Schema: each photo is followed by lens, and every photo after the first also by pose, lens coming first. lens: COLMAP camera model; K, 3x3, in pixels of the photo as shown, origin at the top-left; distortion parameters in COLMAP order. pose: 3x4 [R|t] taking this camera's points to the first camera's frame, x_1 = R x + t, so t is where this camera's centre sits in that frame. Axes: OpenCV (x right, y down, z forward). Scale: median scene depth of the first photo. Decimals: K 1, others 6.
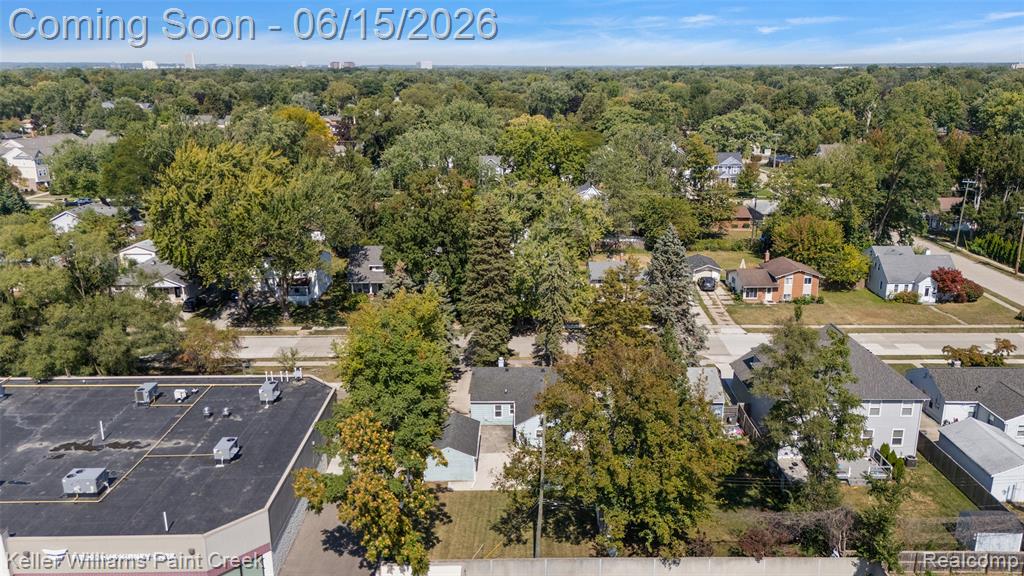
lens RADIAL K [[778.6, 0, 512.0], [0, 778.6, 288.0], [0, 0, 1]] dist [0.103148, -0.130927]
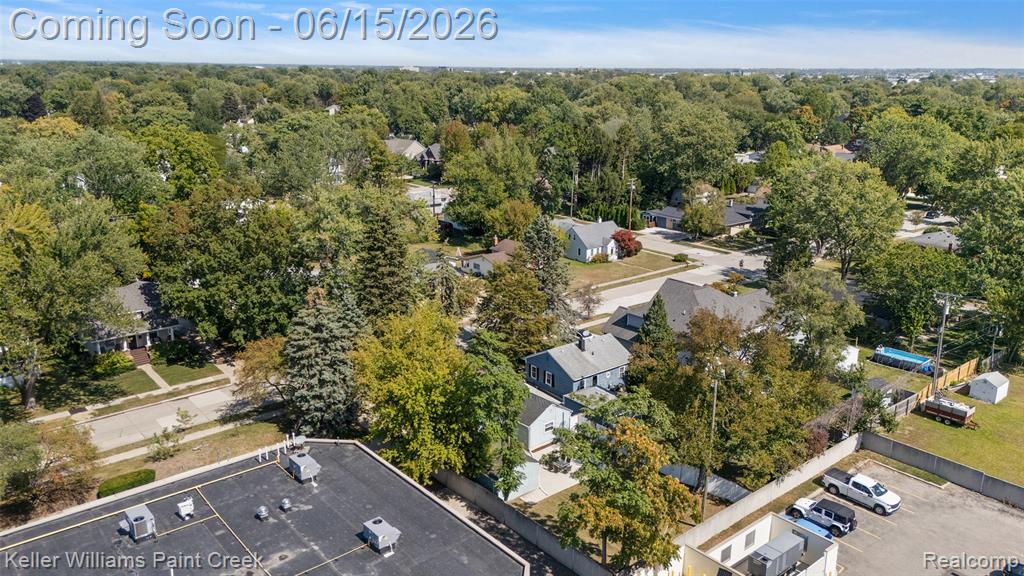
lens RADIAL K [[778.6, 0, 512.0], [0, 778.6, 288.0], [0, 0, 1]] dist [0.103148, -0.130927]
pose [[0.758582, -0.165699, 0.630156, -0.392271], [0.165368, 0.984418, 0.059781, -0.039040], [-0.630243, 0.058859, 0.774163, 0.143252]]
